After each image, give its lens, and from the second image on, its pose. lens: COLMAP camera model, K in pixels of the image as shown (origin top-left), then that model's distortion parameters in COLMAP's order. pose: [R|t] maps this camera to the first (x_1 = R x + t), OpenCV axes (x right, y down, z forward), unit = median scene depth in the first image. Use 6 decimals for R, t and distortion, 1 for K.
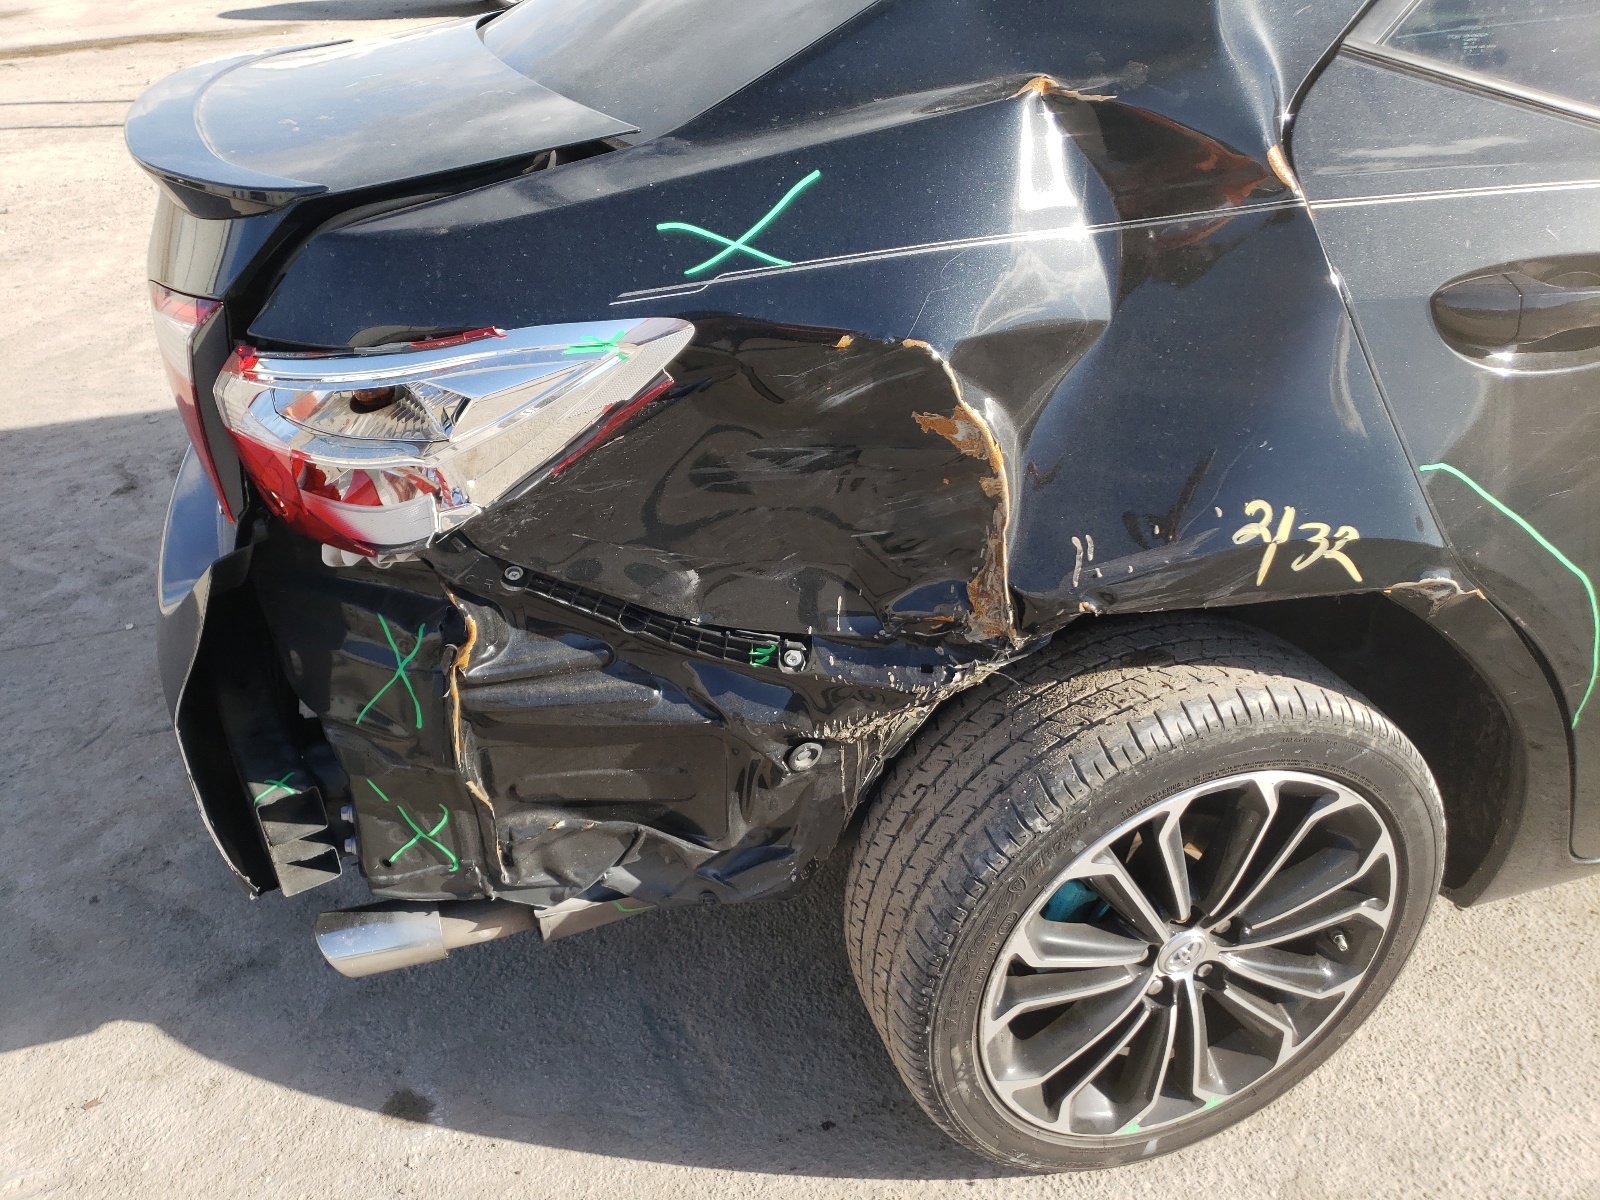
lens RADIAL K [[1237.3, 0, 800.0], [0, 1237.3, 600.0], [0, 0, 1]] dist [0.027128, -0.001473]
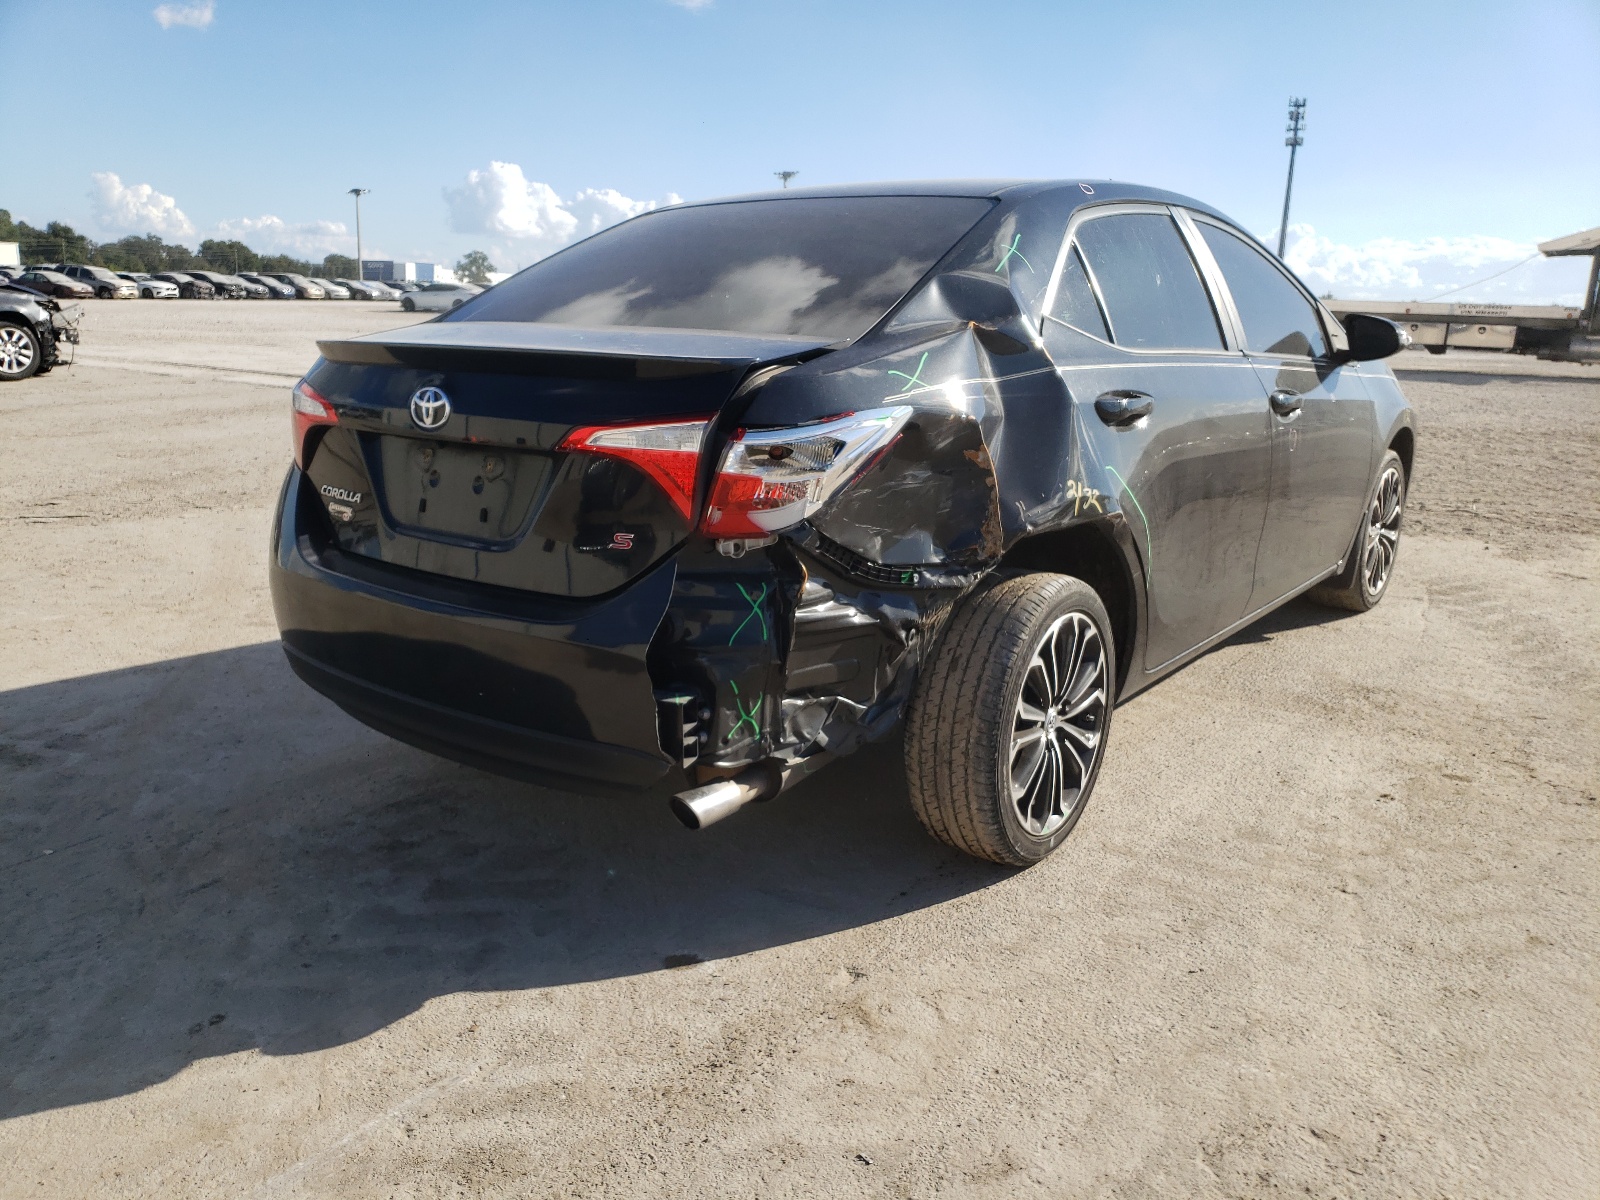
lens RADIAL K [[1203.2, 0, 800.0], [0, 1203.2, 600.0], [0, 0, 1]] dist [0.089544, -0.000651]
pose [[0.811488, -0.109336, 0.574050, -1.241350], [0.263059, 0.945527, -0.191776, 0.390716], [-0.521812, 0.306633, 0.796046, -0.476722]]
